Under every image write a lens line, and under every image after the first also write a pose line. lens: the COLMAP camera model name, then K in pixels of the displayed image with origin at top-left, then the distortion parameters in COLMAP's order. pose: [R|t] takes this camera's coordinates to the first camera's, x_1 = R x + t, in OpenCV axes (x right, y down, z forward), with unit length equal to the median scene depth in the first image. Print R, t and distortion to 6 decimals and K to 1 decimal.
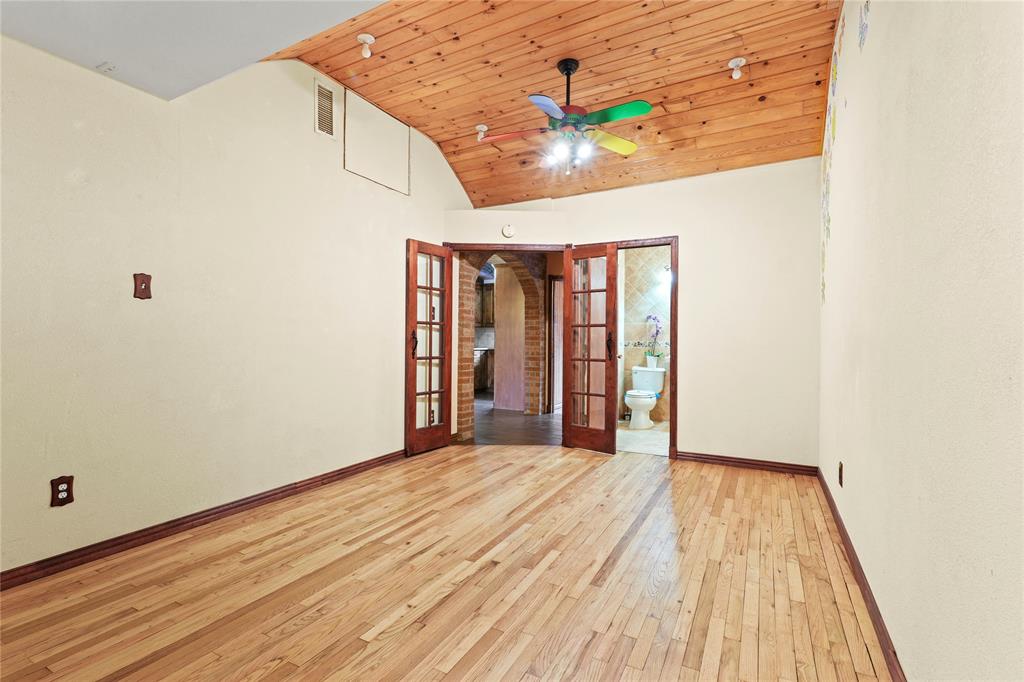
lens RADIAL K [[468.3, 0, 507.8], [0, 468.3, 340.8], [0, 0, 1]] dist [0.000120, 0.000328]
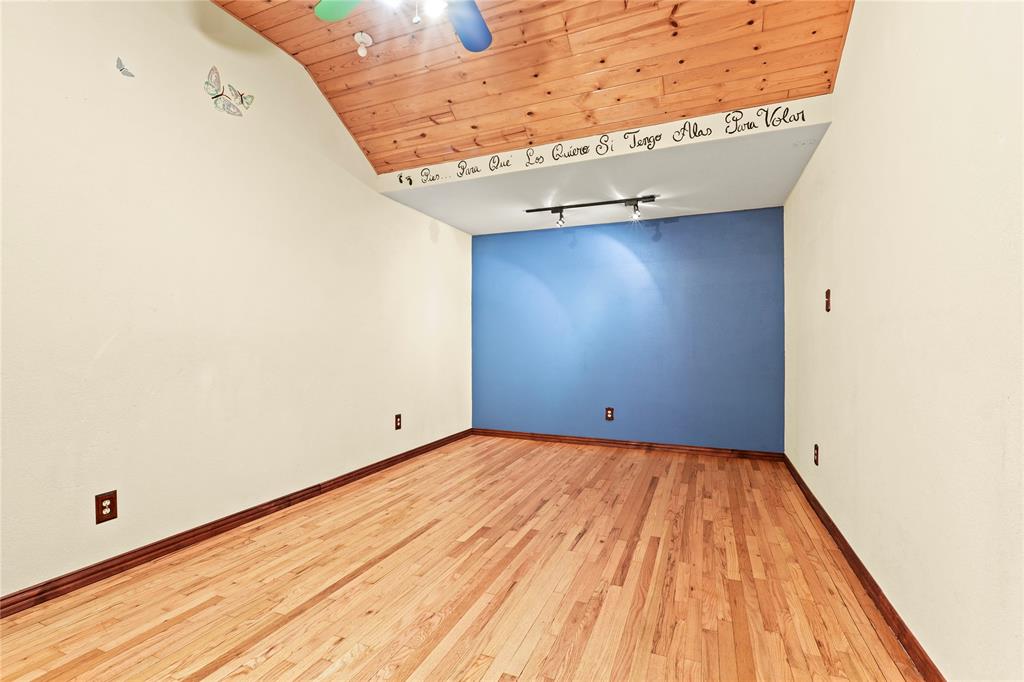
lens RADIAL K [[468.3, 0, 507.8], [0, 468.3, 340.8], [0, 0, 1]] dist [0.000120, 0.000328]
pose [[-0.994748, -0.008815, -0.101976, 0.095608], [-0.009197, 0.999952, 0.003272, -0.014691], [0.101942, 0.004193, -0.994782, 1.828074]]
